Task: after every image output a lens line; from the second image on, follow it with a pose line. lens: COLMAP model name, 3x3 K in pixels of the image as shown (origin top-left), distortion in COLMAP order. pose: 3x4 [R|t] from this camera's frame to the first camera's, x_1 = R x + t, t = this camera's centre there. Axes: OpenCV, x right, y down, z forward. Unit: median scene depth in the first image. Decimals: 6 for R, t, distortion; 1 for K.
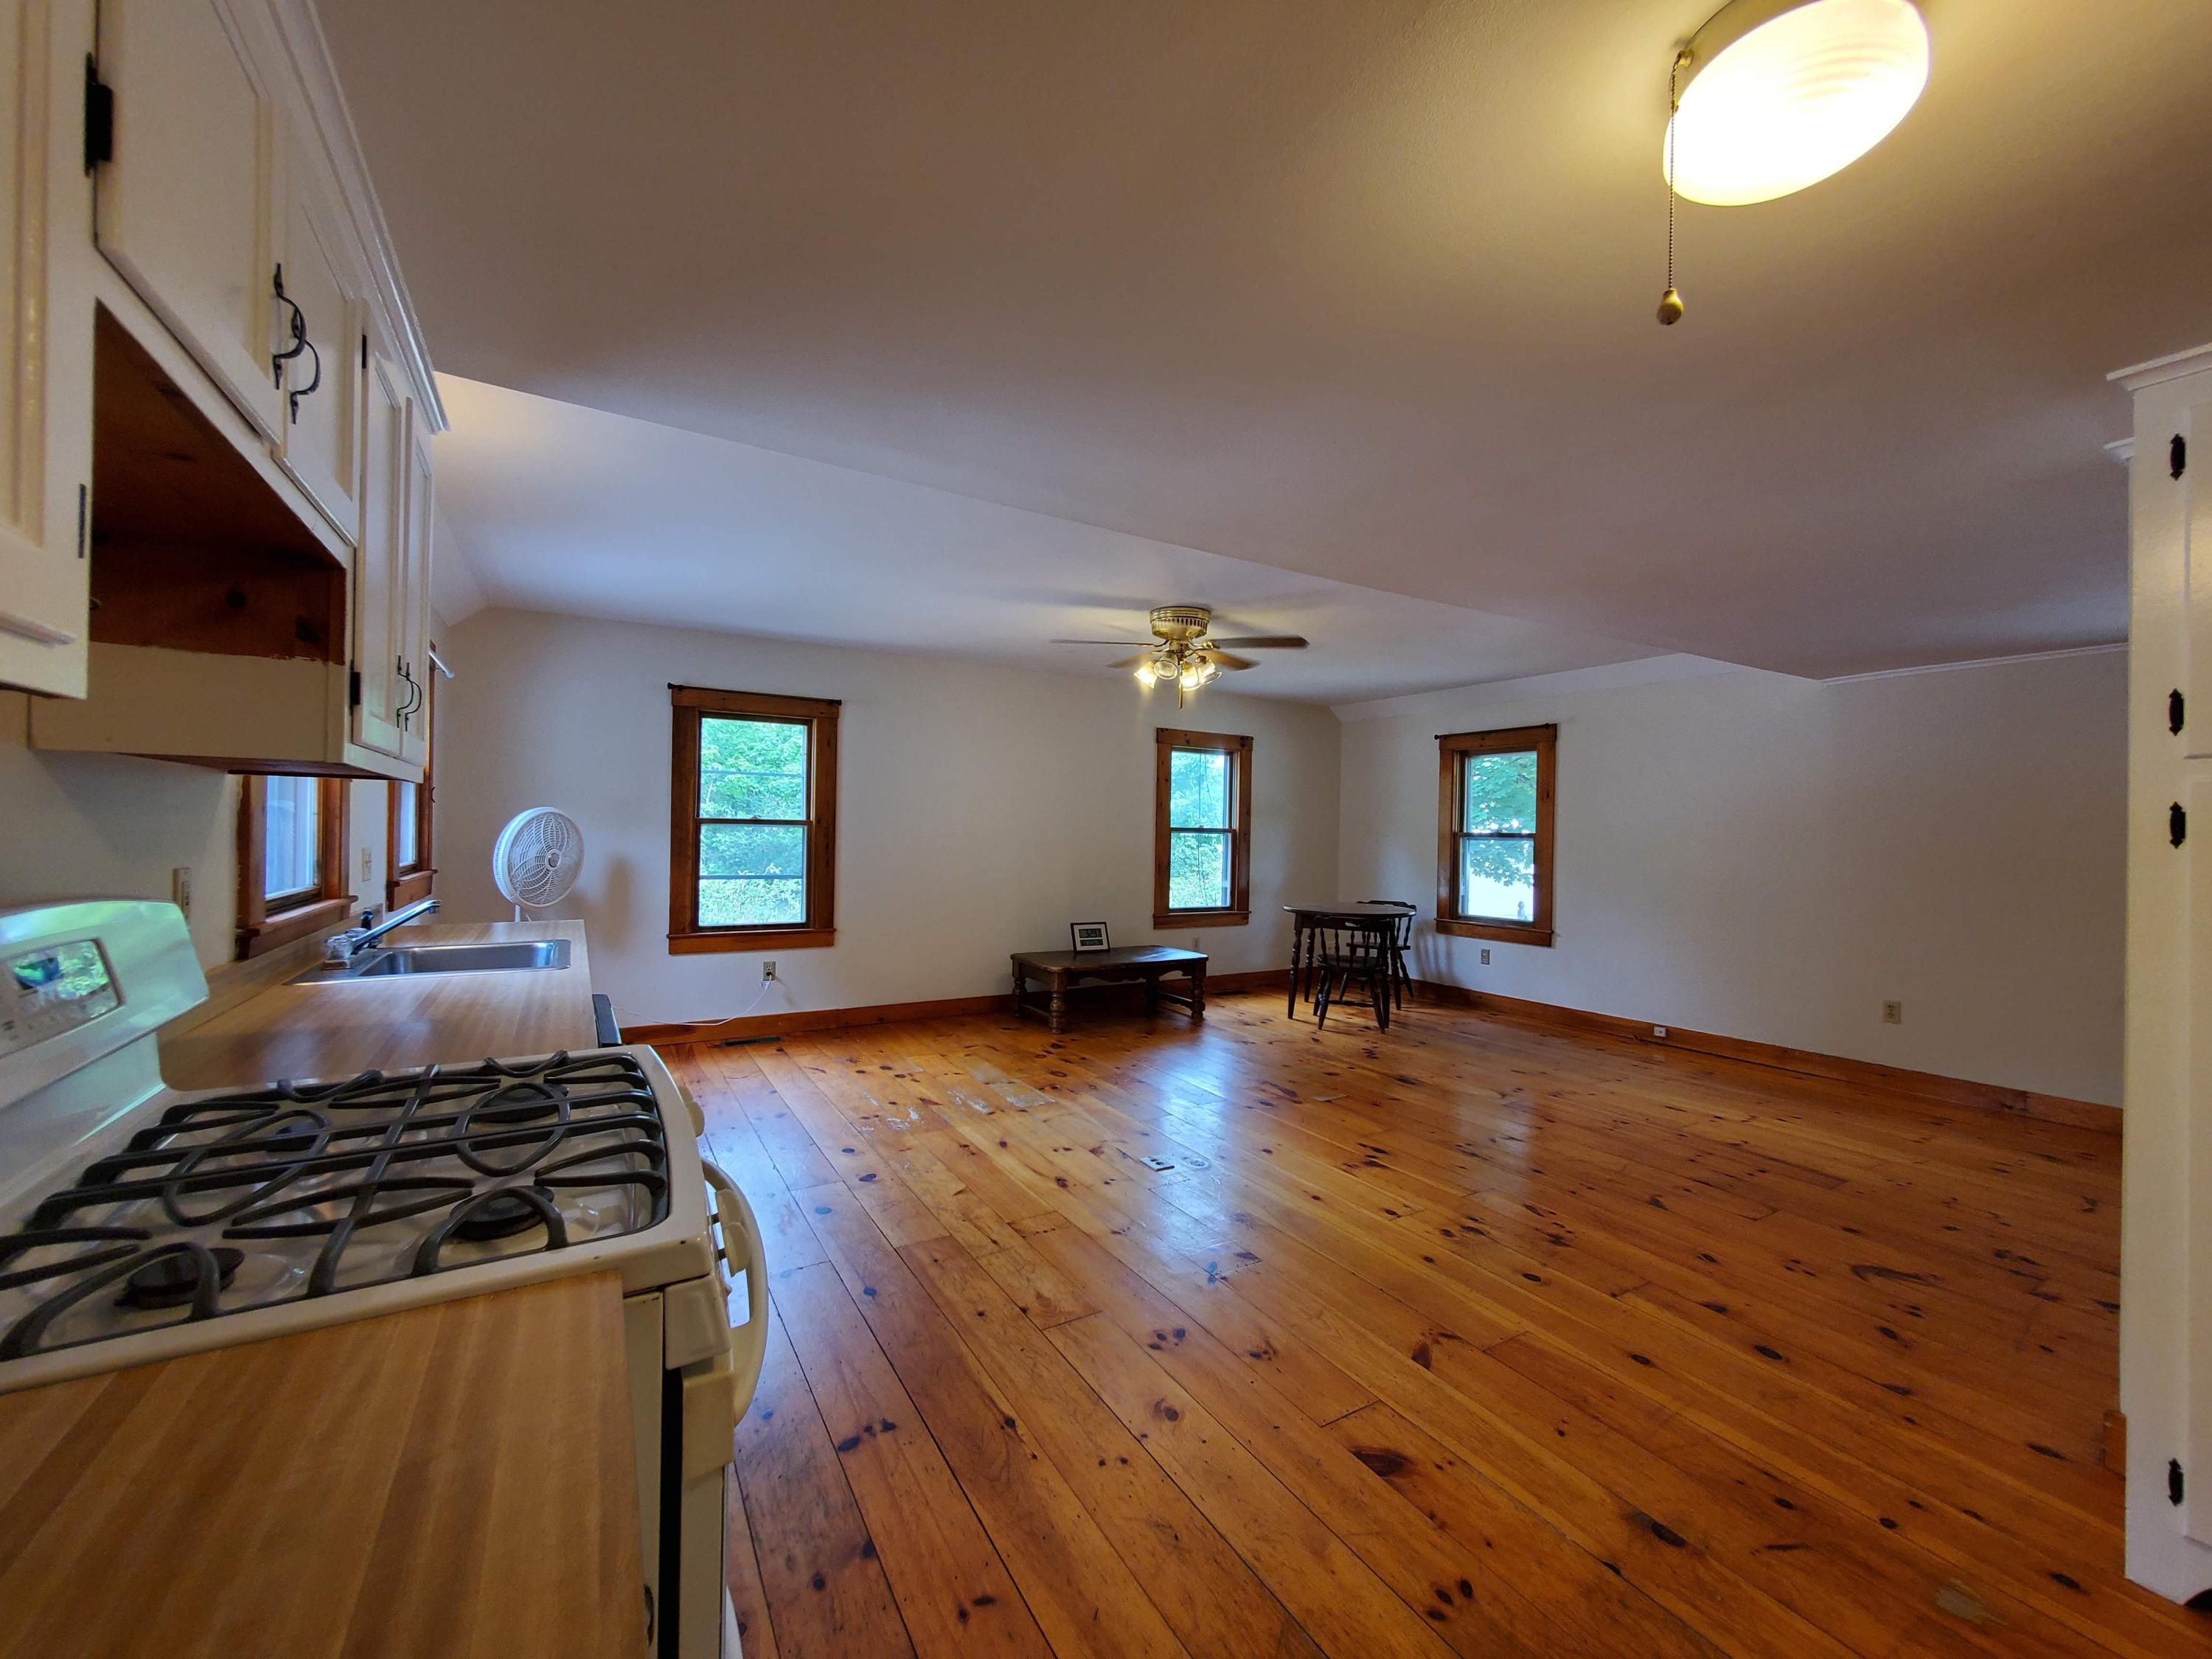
lens RADIAL K [[874.4, 0, 1096.1], [0, 874.4, 833.5], [0, 0, 1]] dist [-0.000490, -0.000005]
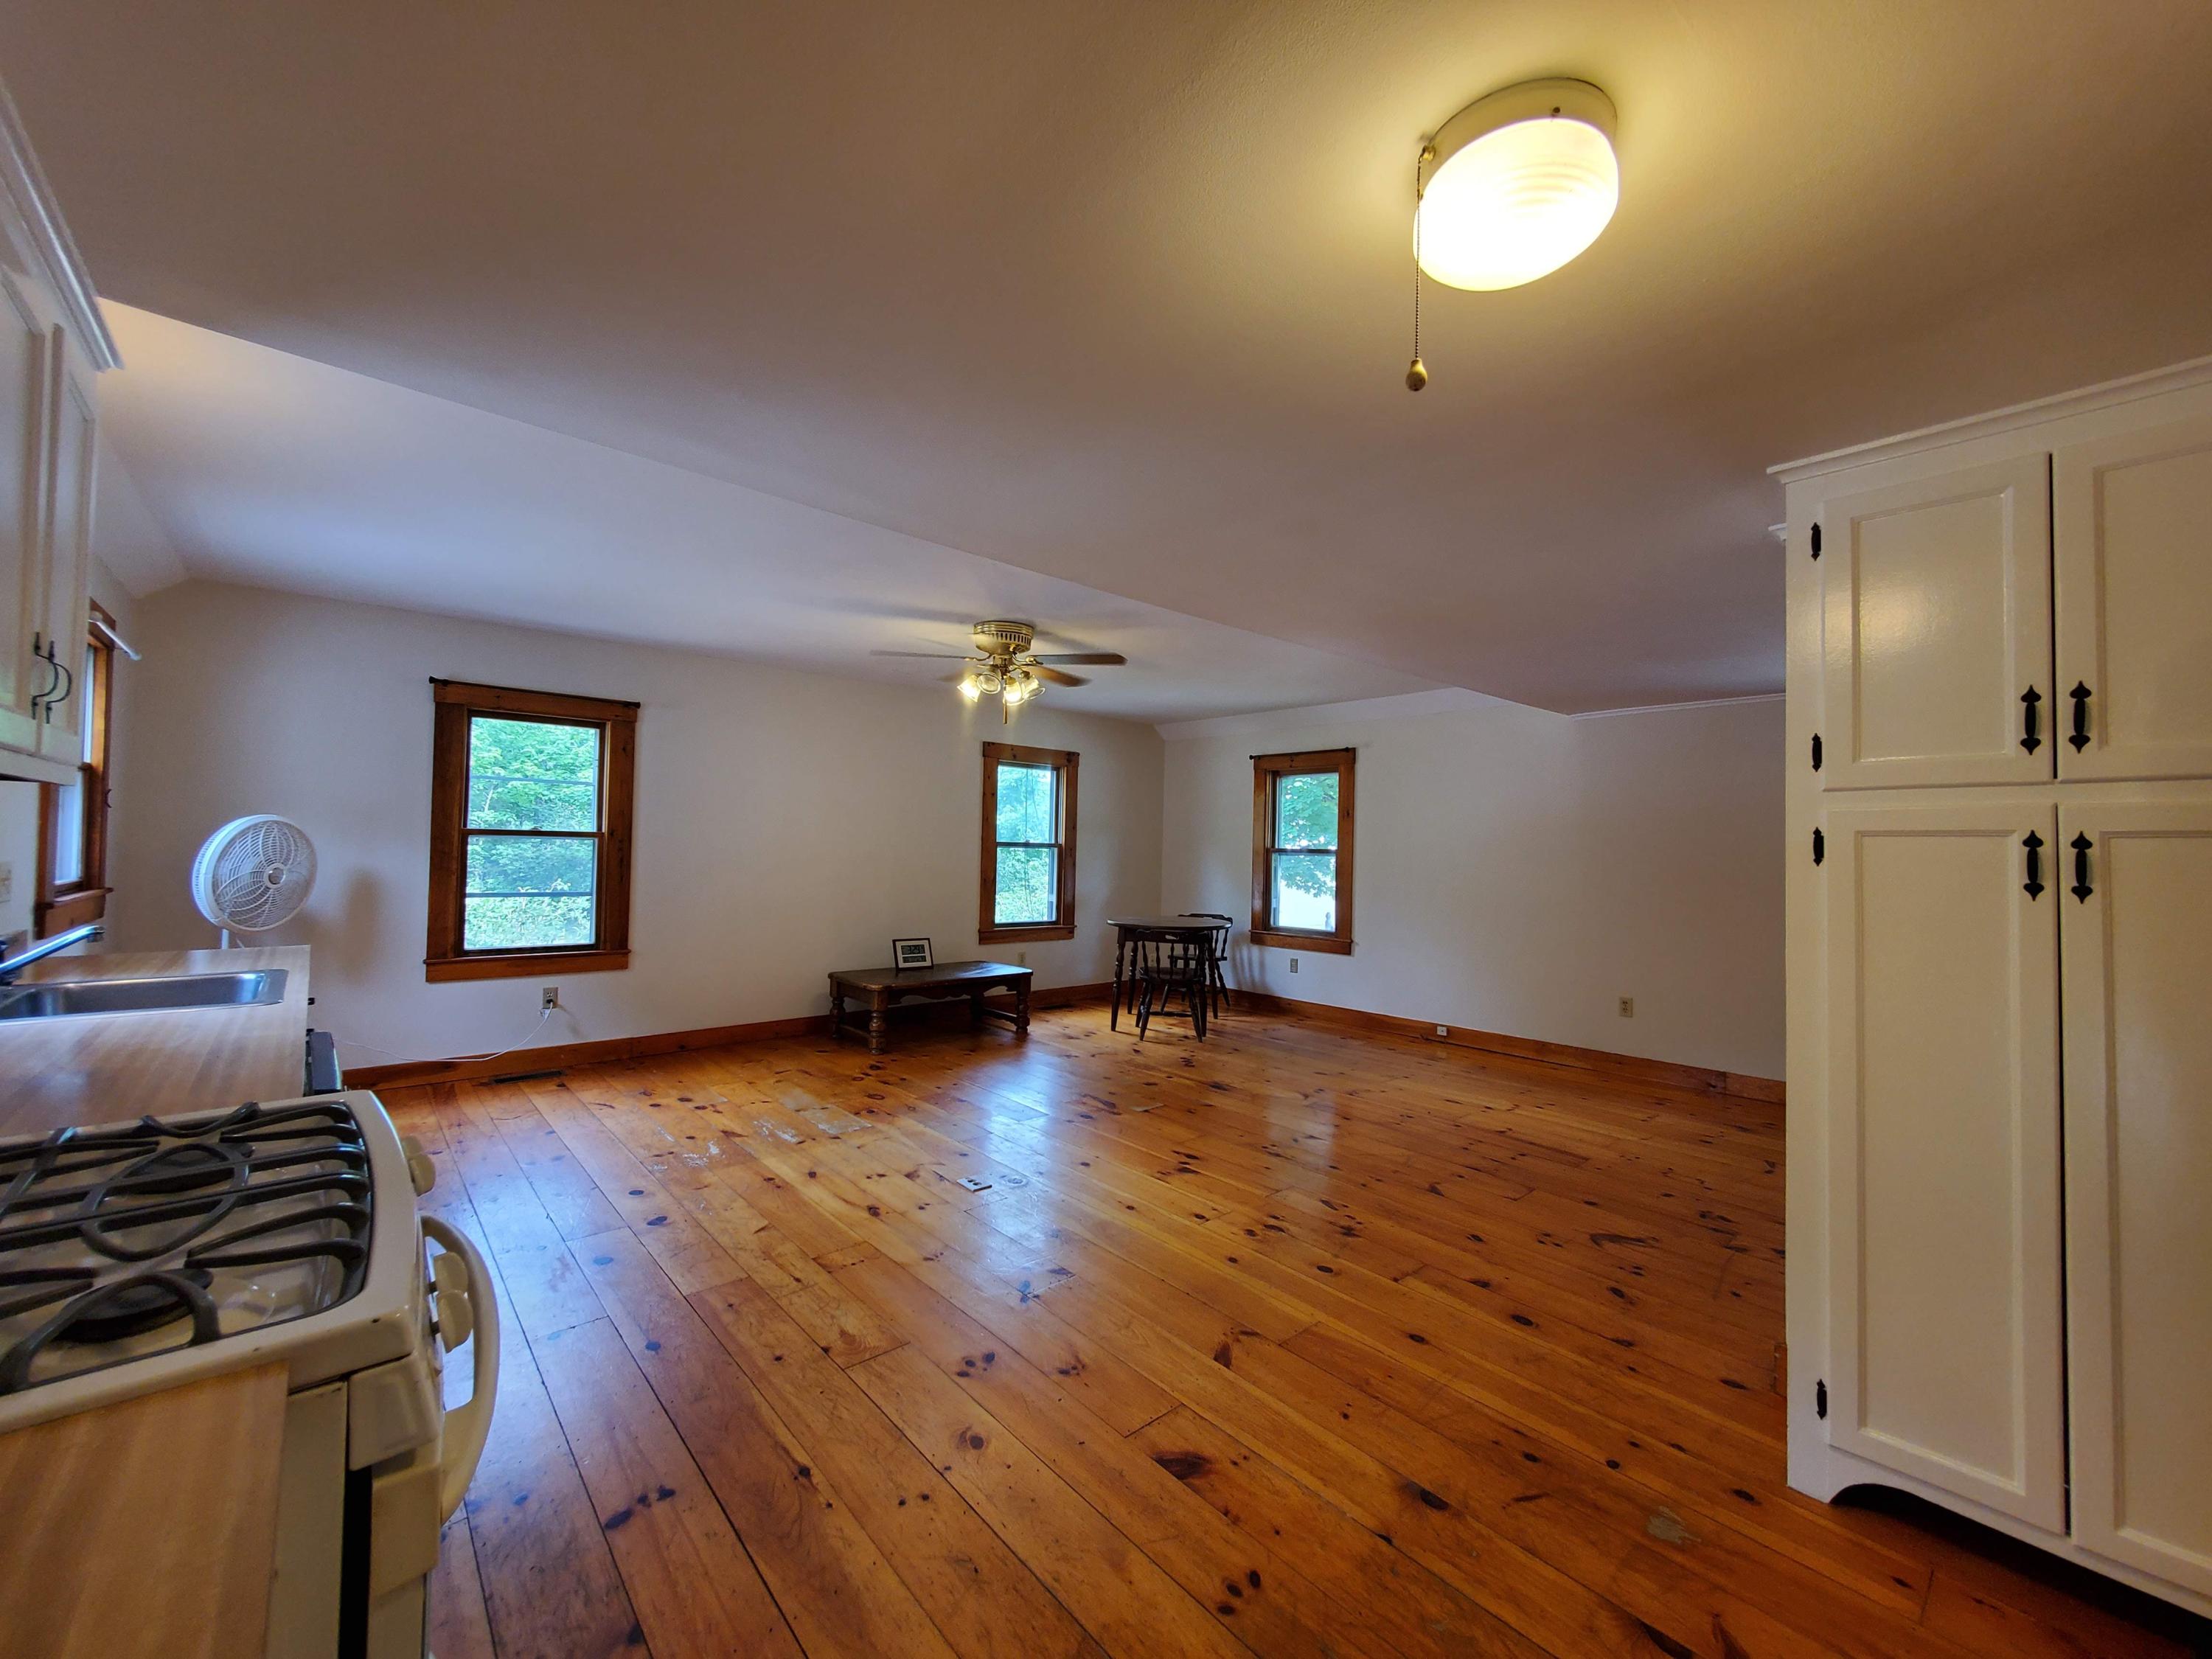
lens RADIAL K [[876.6, 0, 1093.7], [0, 876.6, 834.7], [0, 0, 1]] dist [0.001256, 0.000031]
pose [[0.982583, 0.006788, 0.185701, 0.019681], [-0.004126, 0.999883, -0.014717, -0.002248], [-0.185779, 0.013695, 0.982496, -0.000065]]
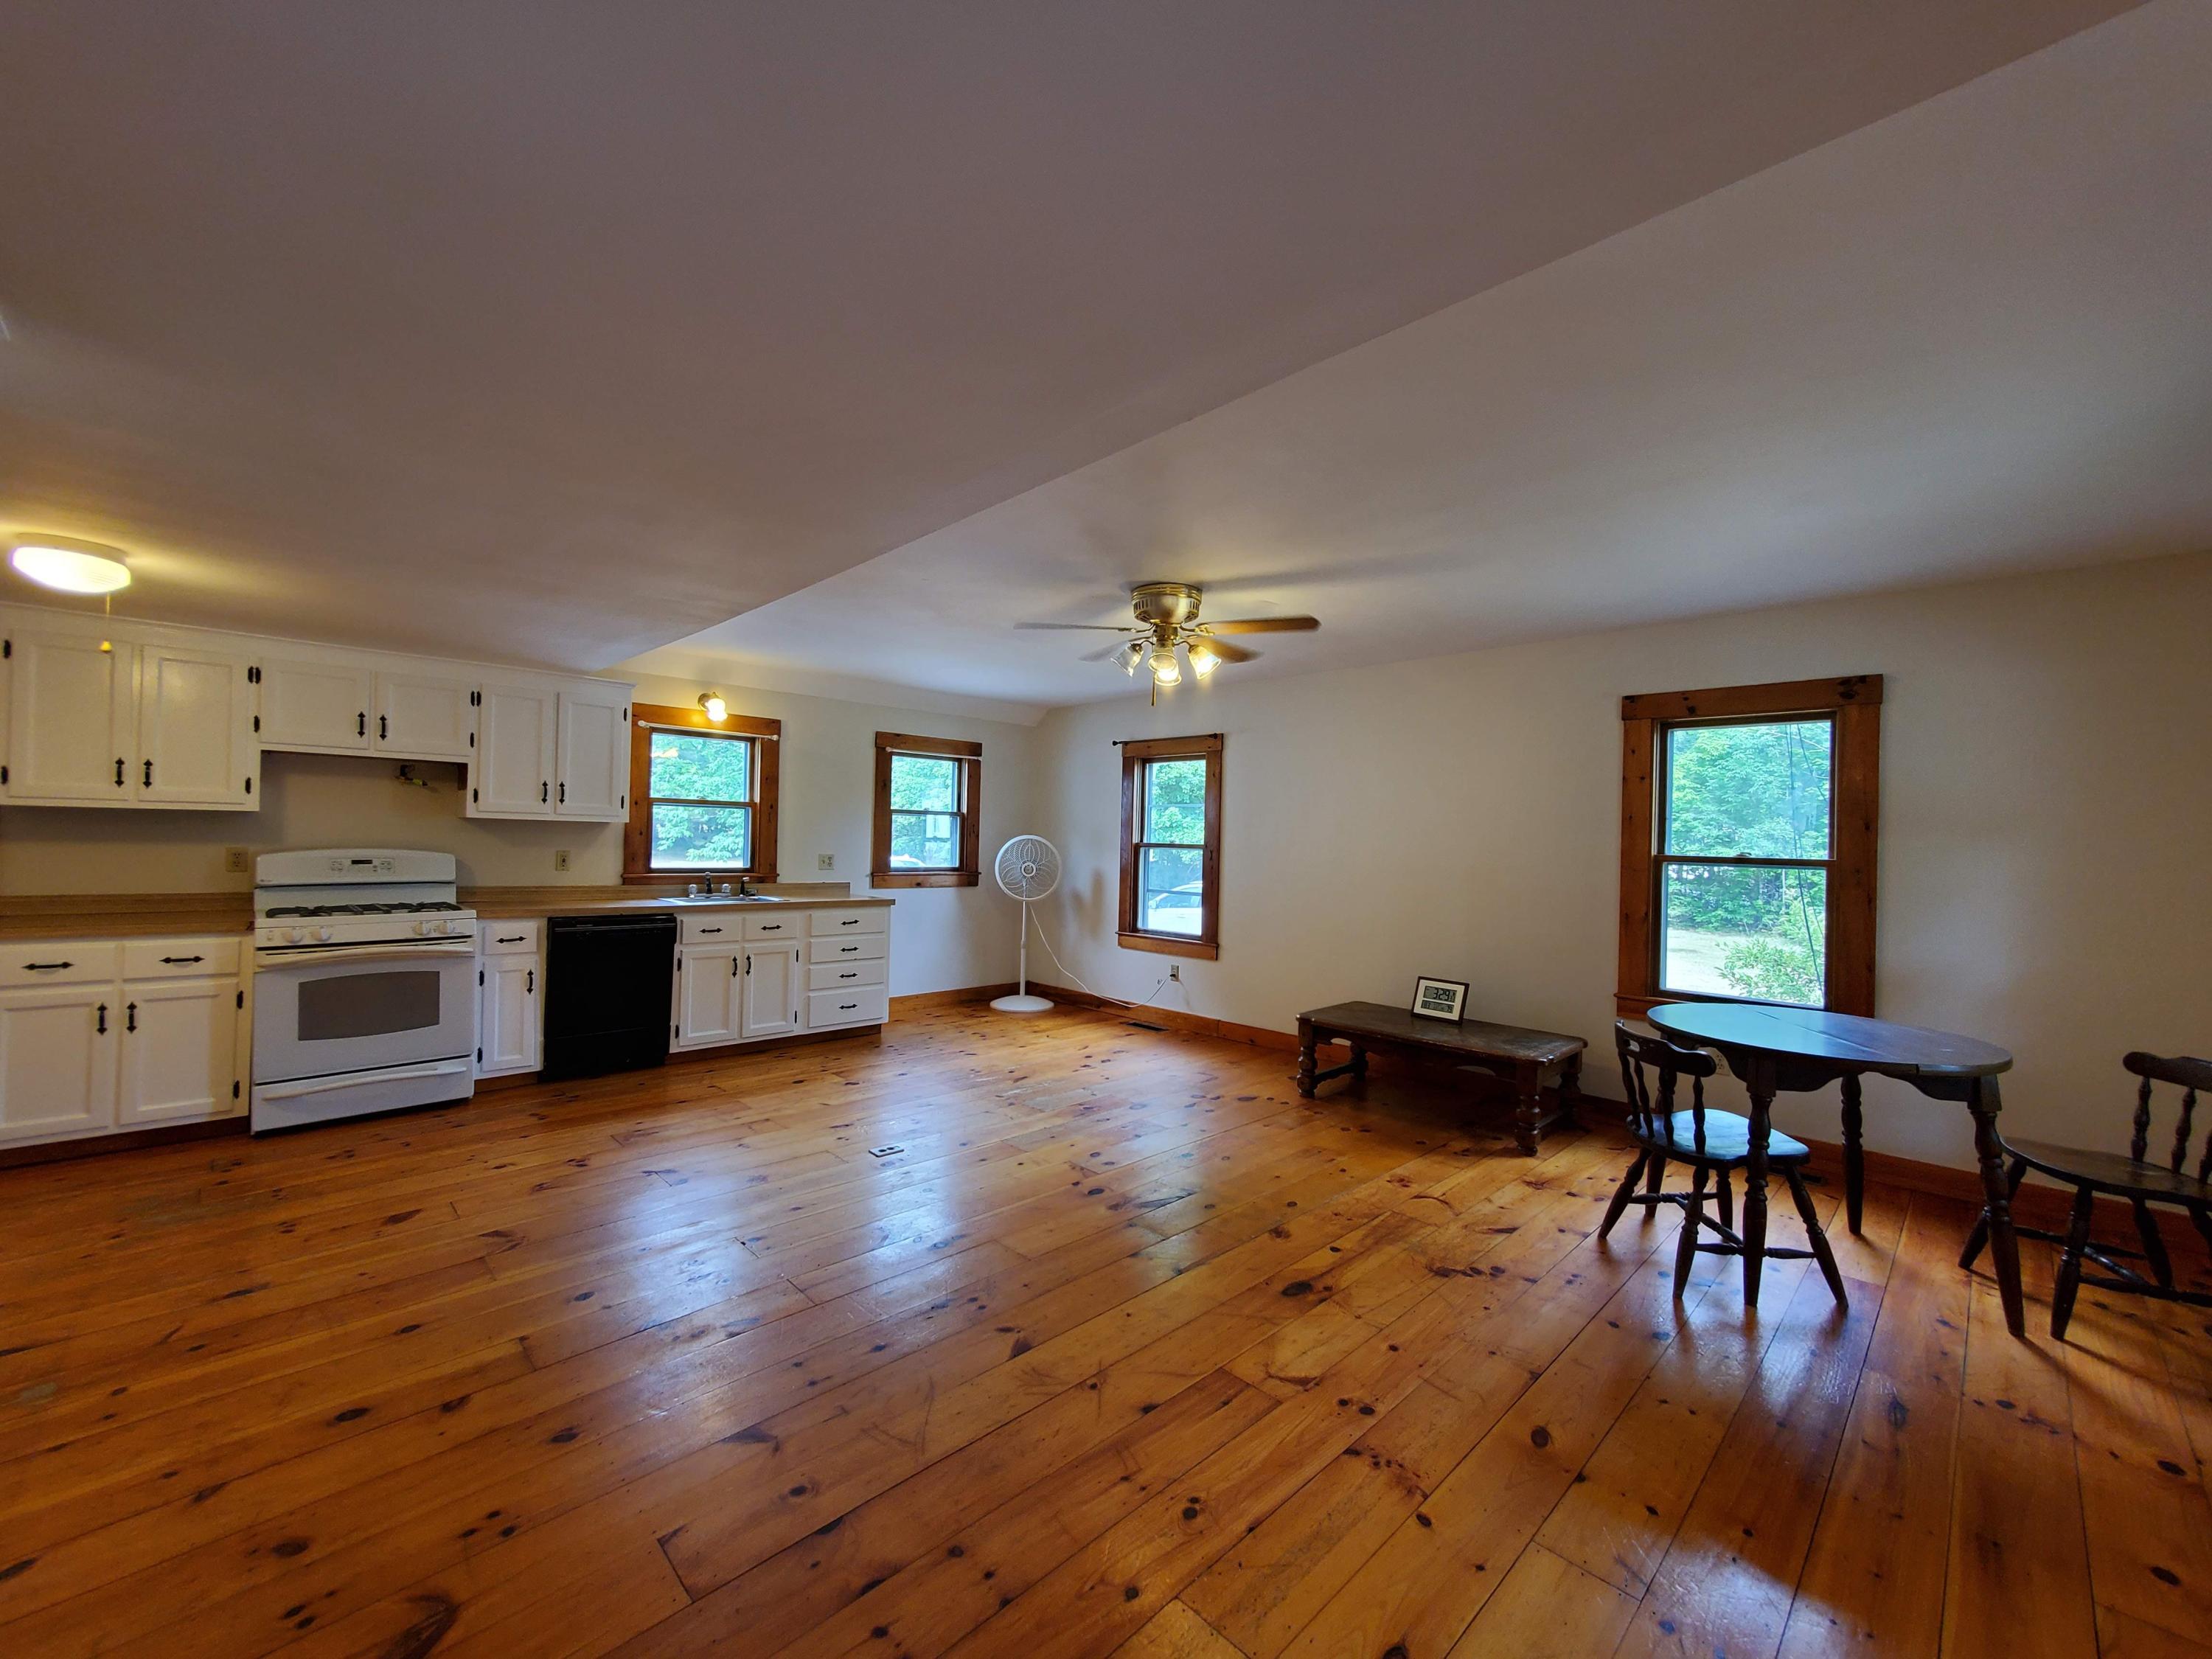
lens RADIAL K [[882.3, 0, 1104.1], [0, 882.3, 836.6], [0, 0, 1]] dist [-0.000533, -0.000237]
pose [[0.240221, -0.018138, -0.970549, 1.457494], [-0.026741, 0.999322, -0.025294, 0.013586], [0.970350, 0.032030, 0.239573, 1.203990]]
